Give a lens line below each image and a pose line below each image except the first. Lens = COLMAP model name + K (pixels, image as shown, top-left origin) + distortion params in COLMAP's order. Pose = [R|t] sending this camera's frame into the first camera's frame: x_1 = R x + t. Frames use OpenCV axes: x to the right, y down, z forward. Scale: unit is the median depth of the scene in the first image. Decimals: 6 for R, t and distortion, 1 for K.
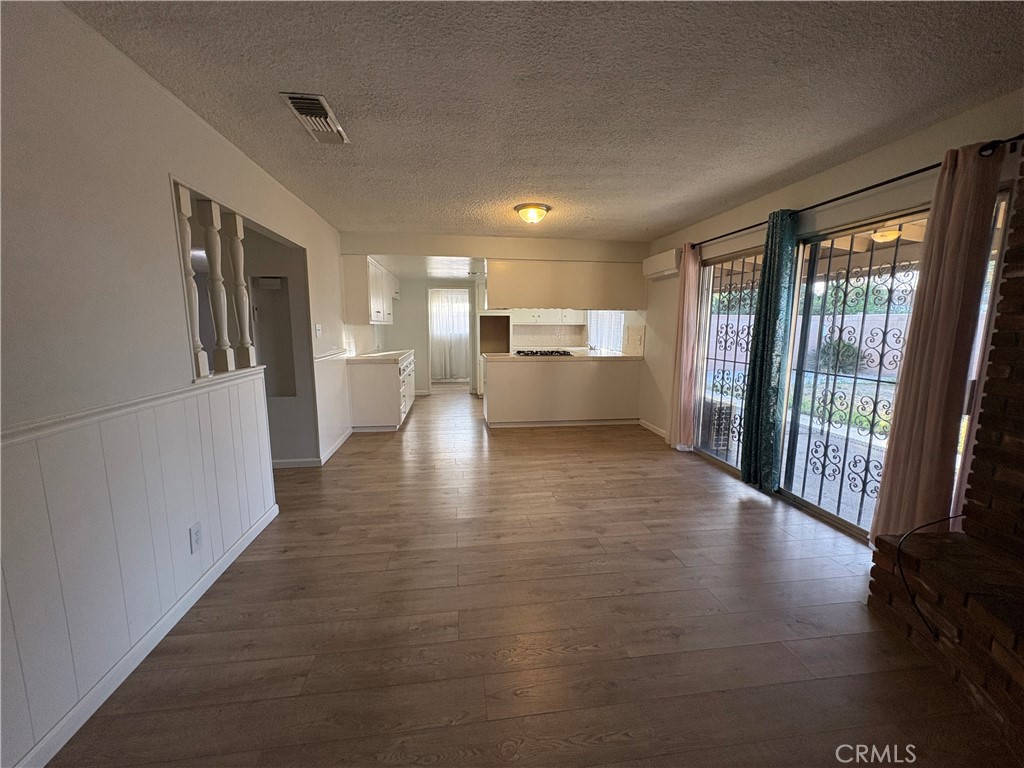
lens RADIAL K [[408.3, 0, 511.3], [0, 408.3, 385.1], [0, 0, 1]] dist [0.000175, 0.000374]
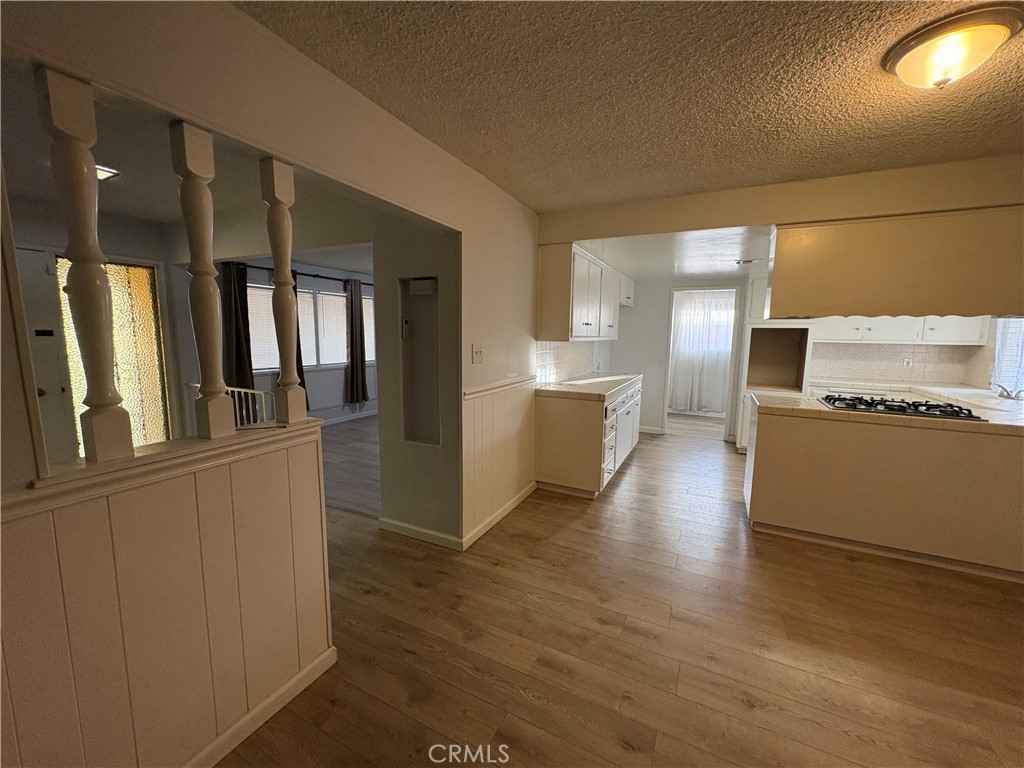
lens RADIAL K [[405.9, 0, 510.7], [0, 405.9, 384.2], [0, 0, 1]] dist [0.000151, -0.000160]
pose [[0.822692, 0.080119, -0.562814, -0.036187], [-0.093571, 0.995600, 0.004950, -0.080125], [0.560734, 0.048590, 0.826569, 0.419440]]
